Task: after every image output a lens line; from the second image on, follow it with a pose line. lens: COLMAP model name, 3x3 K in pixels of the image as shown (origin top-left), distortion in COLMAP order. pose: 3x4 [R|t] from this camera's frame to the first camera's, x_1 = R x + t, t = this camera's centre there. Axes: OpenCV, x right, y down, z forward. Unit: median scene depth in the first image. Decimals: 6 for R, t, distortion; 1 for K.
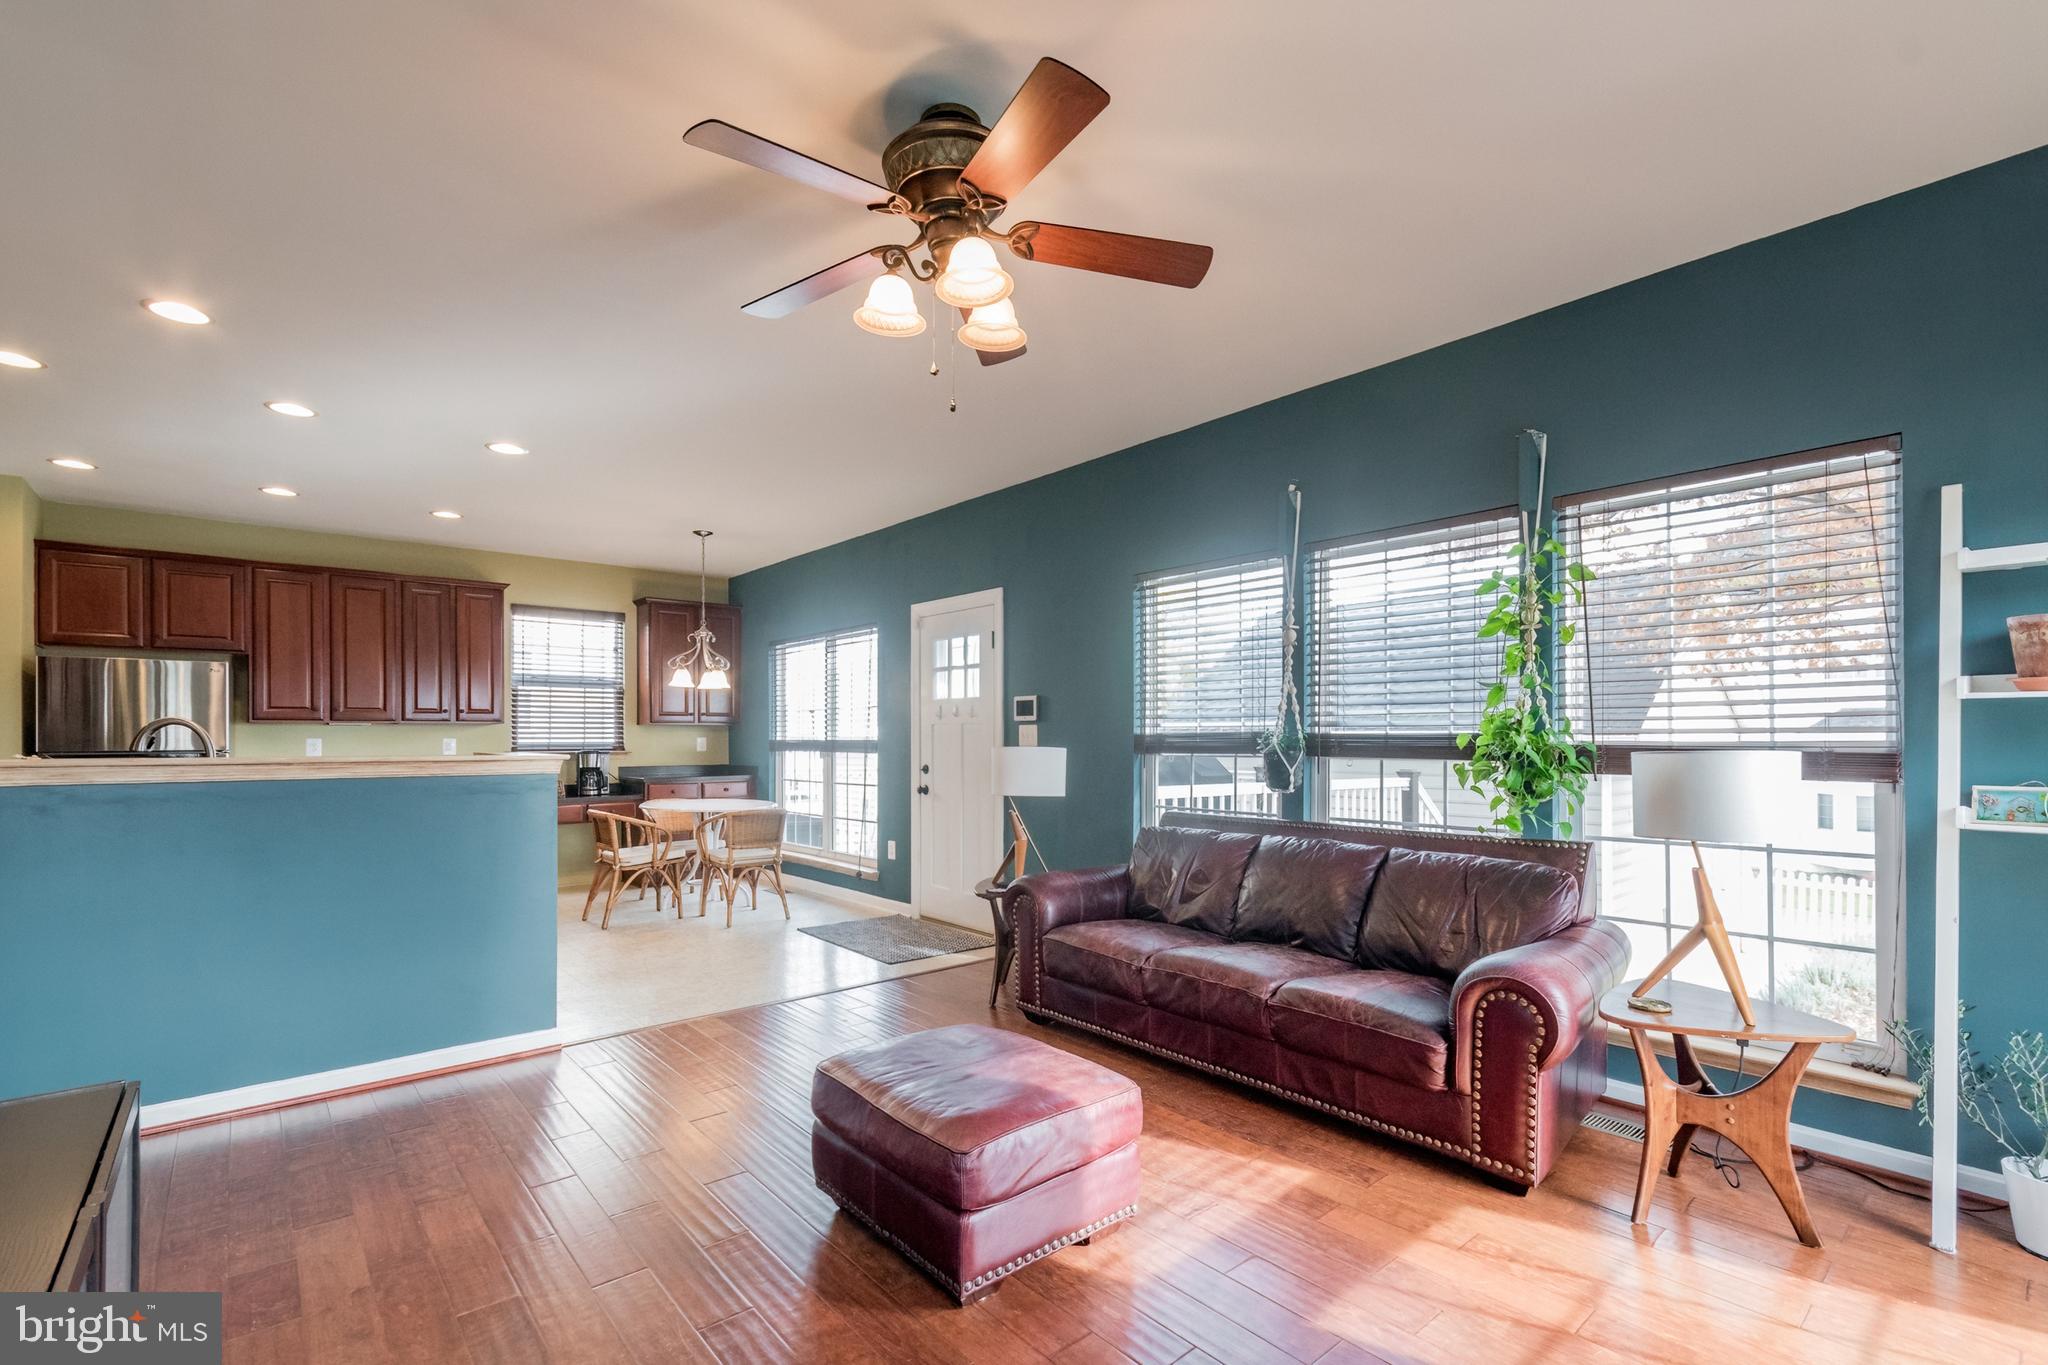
lens RADIAL K [[981.4, 0, 1018.4], [0, 981.4, 734.8], [0, 0, 1]] dist [0.001890, 0.000266]
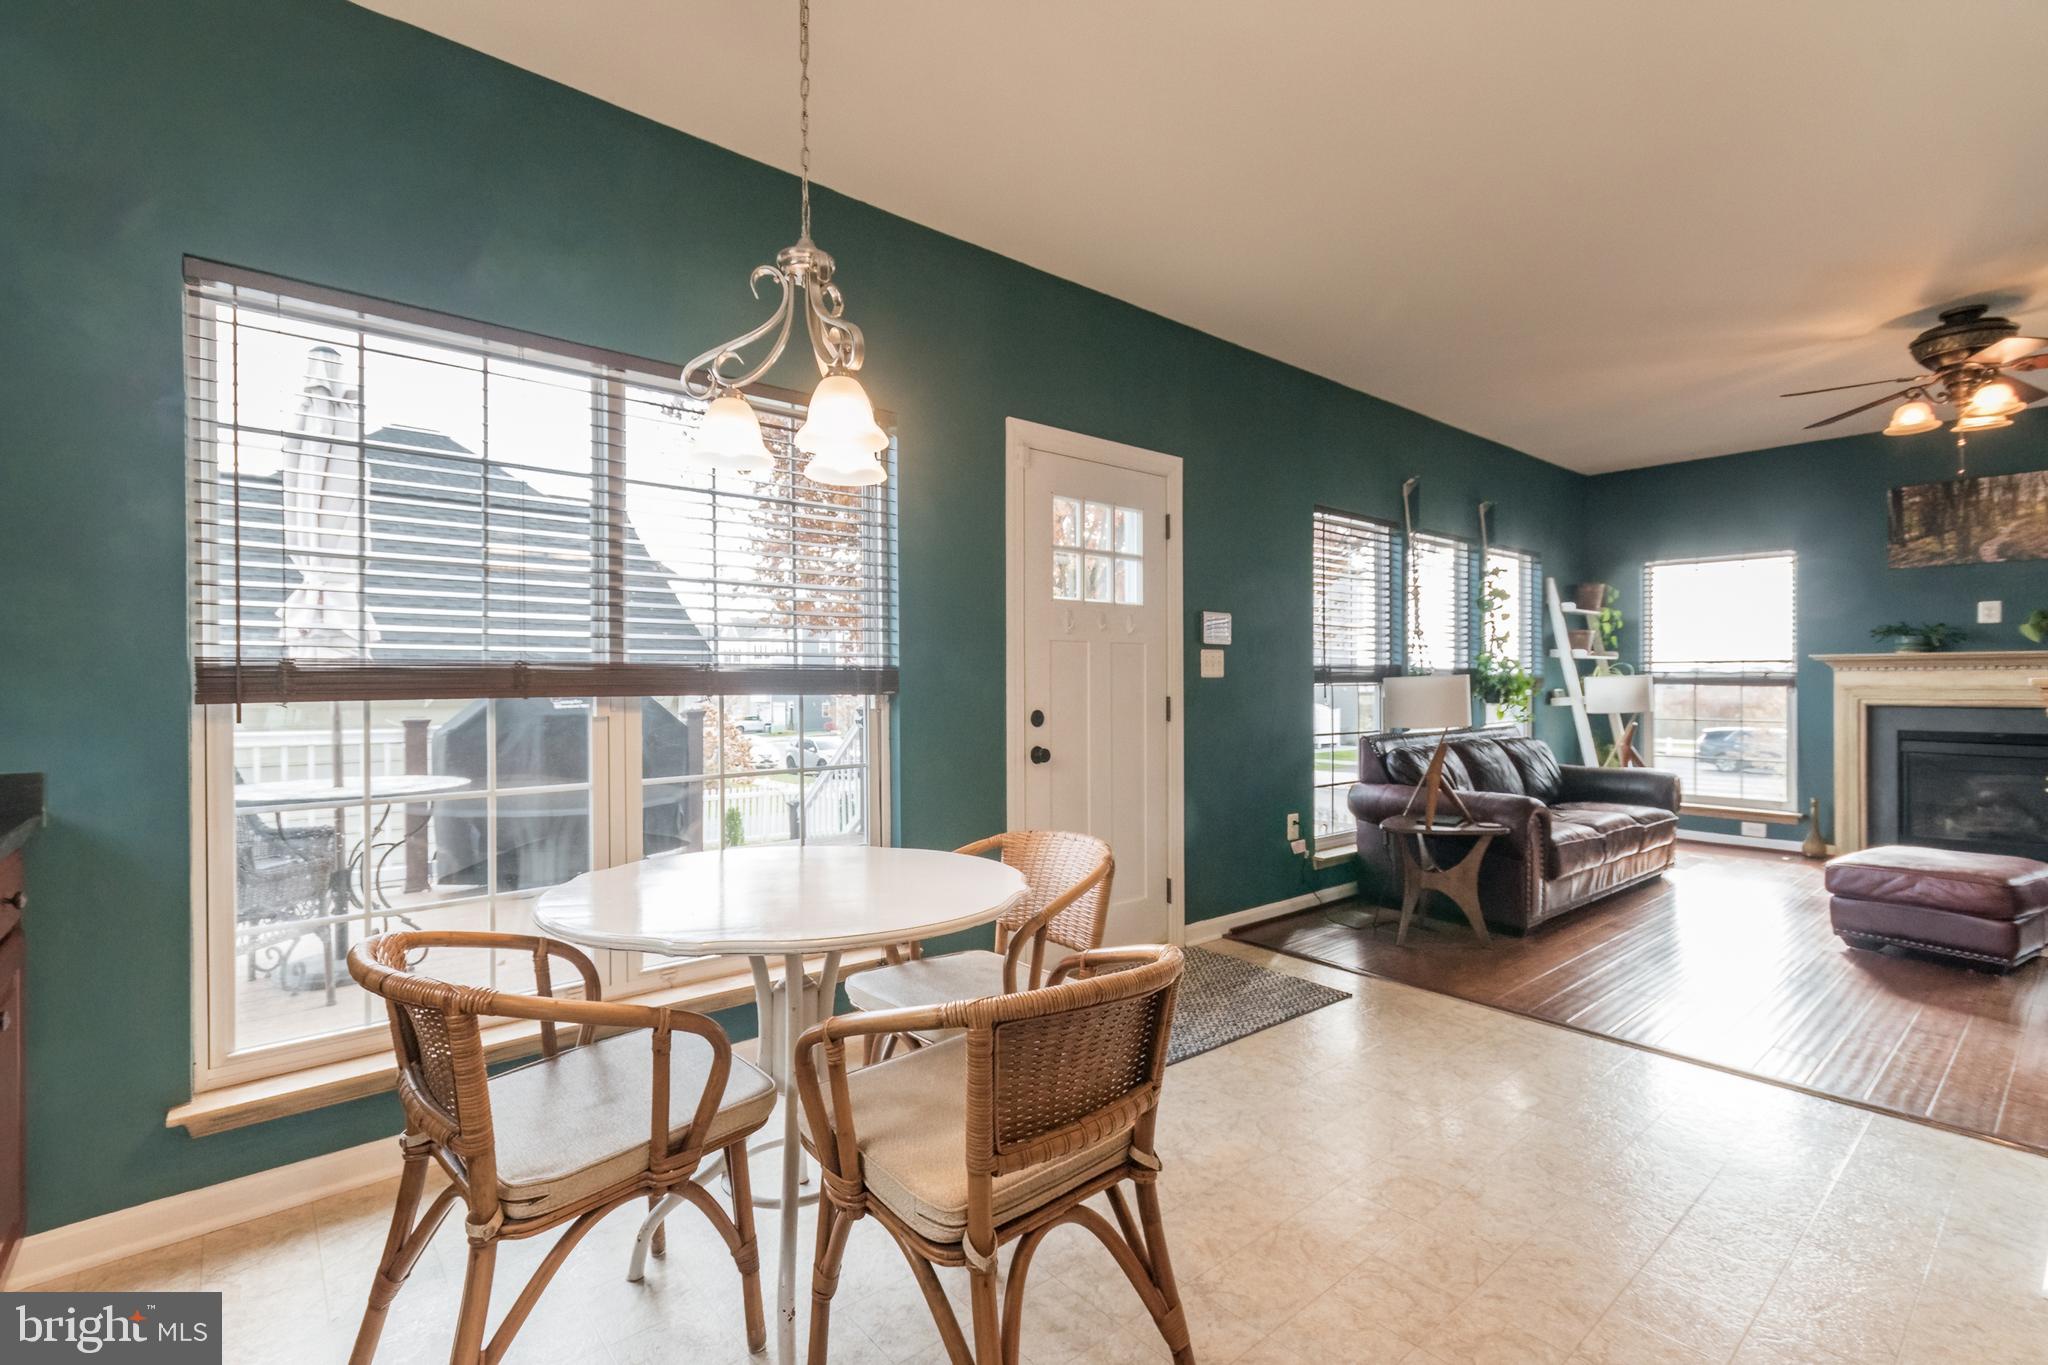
lens RADIAL K [[915.6, 0, 1001.9], [0, 915.6, 689.0], [0, 0, 1]] dist [0.002197, 0.000596]
pose [[-0.031095, 0.001642, 0.999515, -0.637176], [0.002849, 0.999995, -0.001554, 0.019704], [-0.999512, 0.002799, -0.031100, 1.057306]]
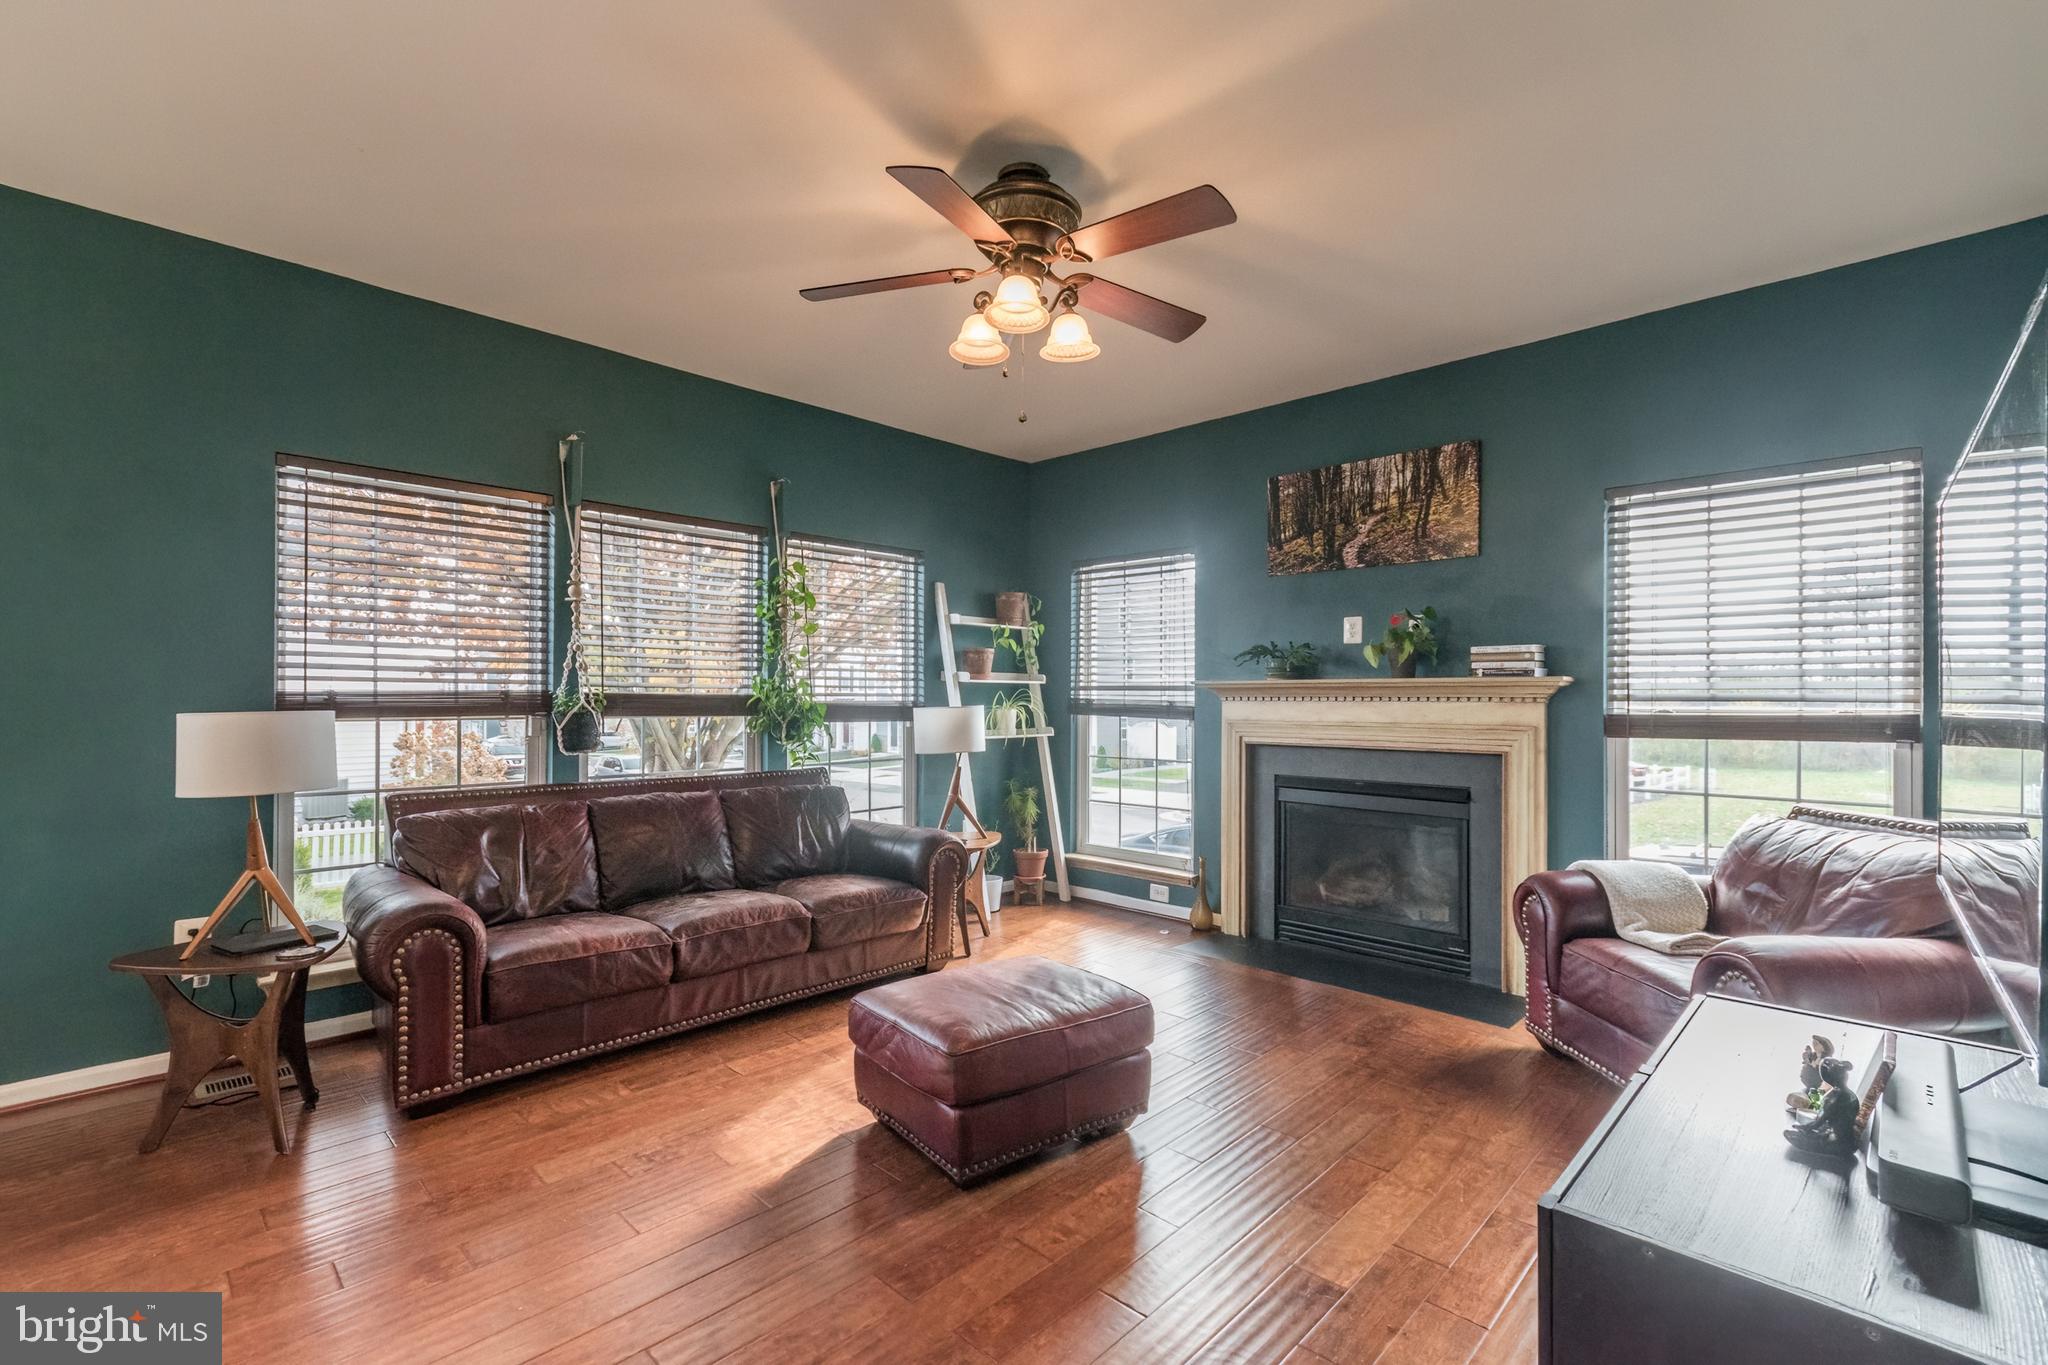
lens RADIAL K [[888.5, 0, 1026.0], [0, 888.5, 698.7], [0, 0, 1]] dist [0.008093, 0.000308]
pose [[-0.139918, 0.008715, 0.990125, -0.435052], [-0.002844, 0.999954, -0.009203, 0.007534], [-0.990159, -0.004103, -0.139887, 0.436297]]
